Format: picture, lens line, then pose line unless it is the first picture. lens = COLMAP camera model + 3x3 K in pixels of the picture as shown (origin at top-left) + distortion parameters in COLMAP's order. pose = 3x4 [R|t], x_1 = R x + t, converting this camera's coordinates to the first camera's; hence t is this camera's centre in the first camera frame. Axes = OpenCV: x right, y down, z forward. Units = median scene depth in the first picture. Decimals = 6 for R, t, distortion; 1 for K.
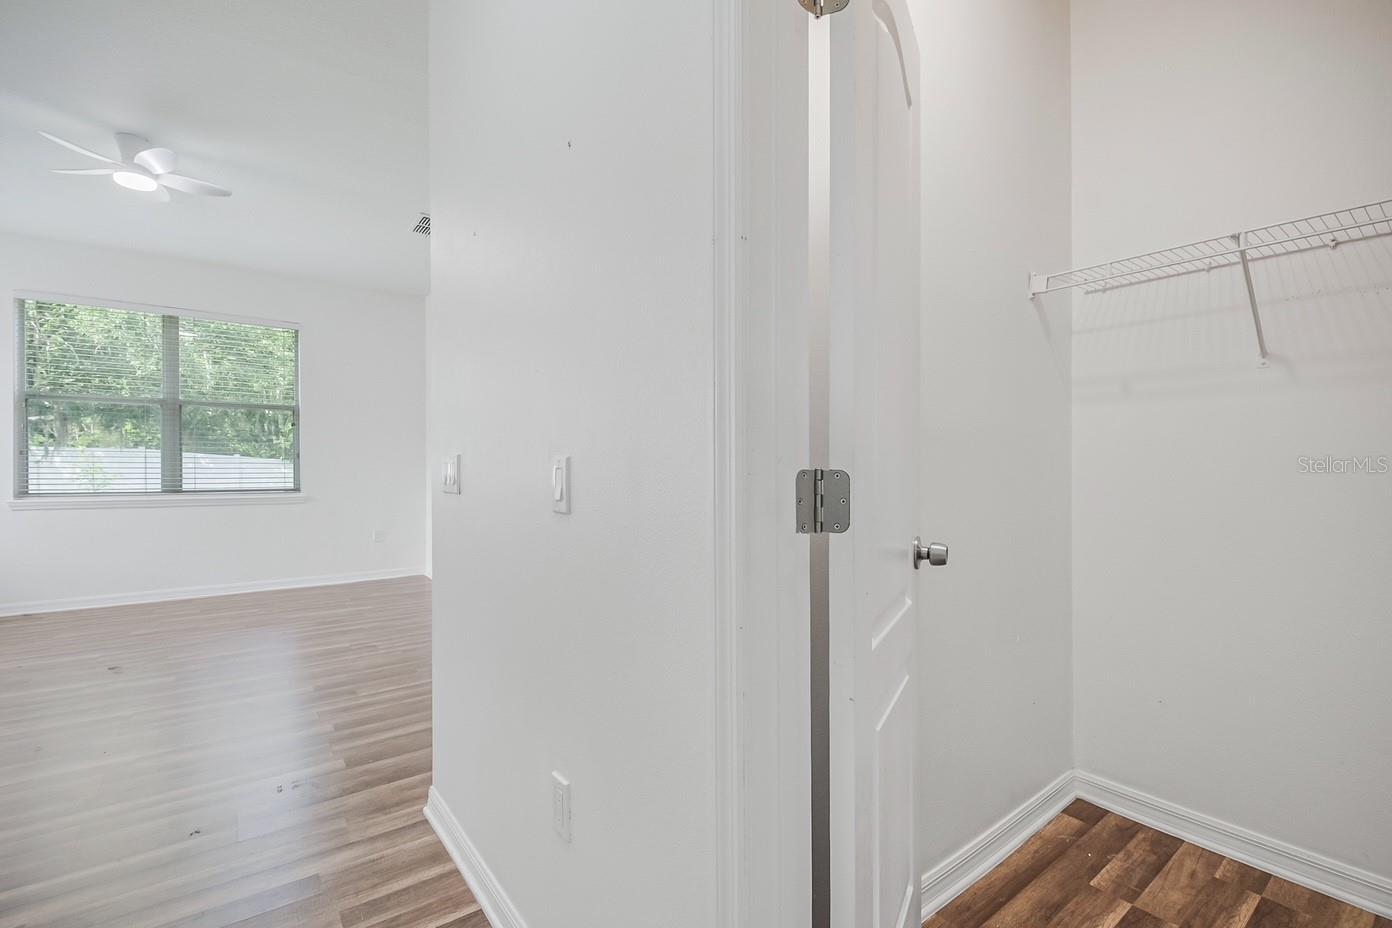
lens RADIAL K [[609.5, 0, 720.3], [0, 609.5, 470.3], [0, 0, 1]] dist [0.005640, -0.007142]
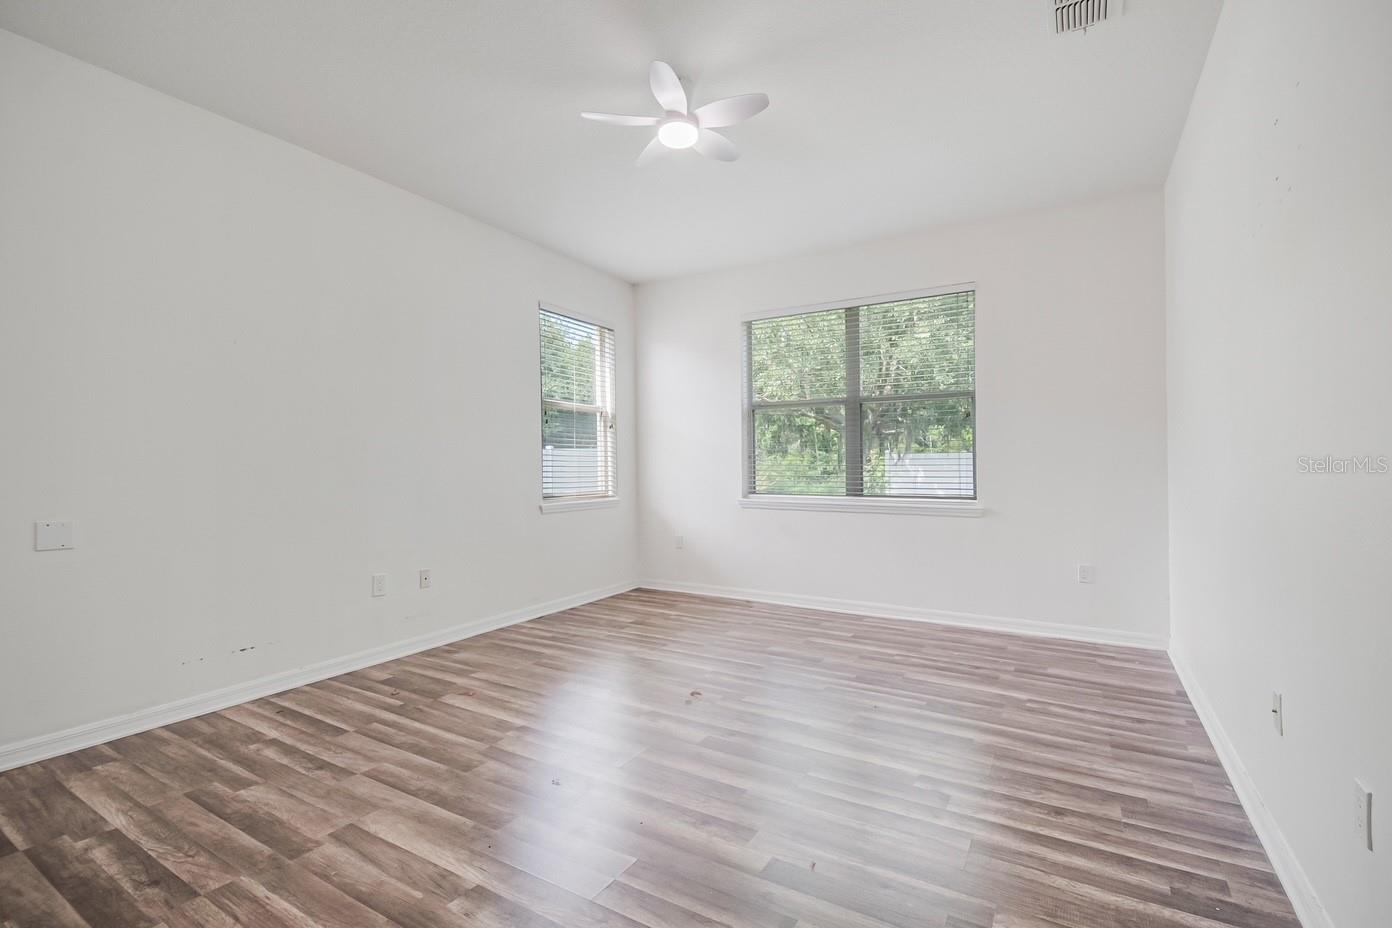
lens RADIAL K [[609.5, 0, 693.7], [0, 609.5, 464.0], [0, 0, 1]] dist [0.005640, -0.007142]
pose [[0.327401, -0.008802, -0.944845, -0.095464], [-0.002162, 0.999947, -0.010064, -0.003784], [0.944883, 0.005338, 0.327365, 0.463177]]
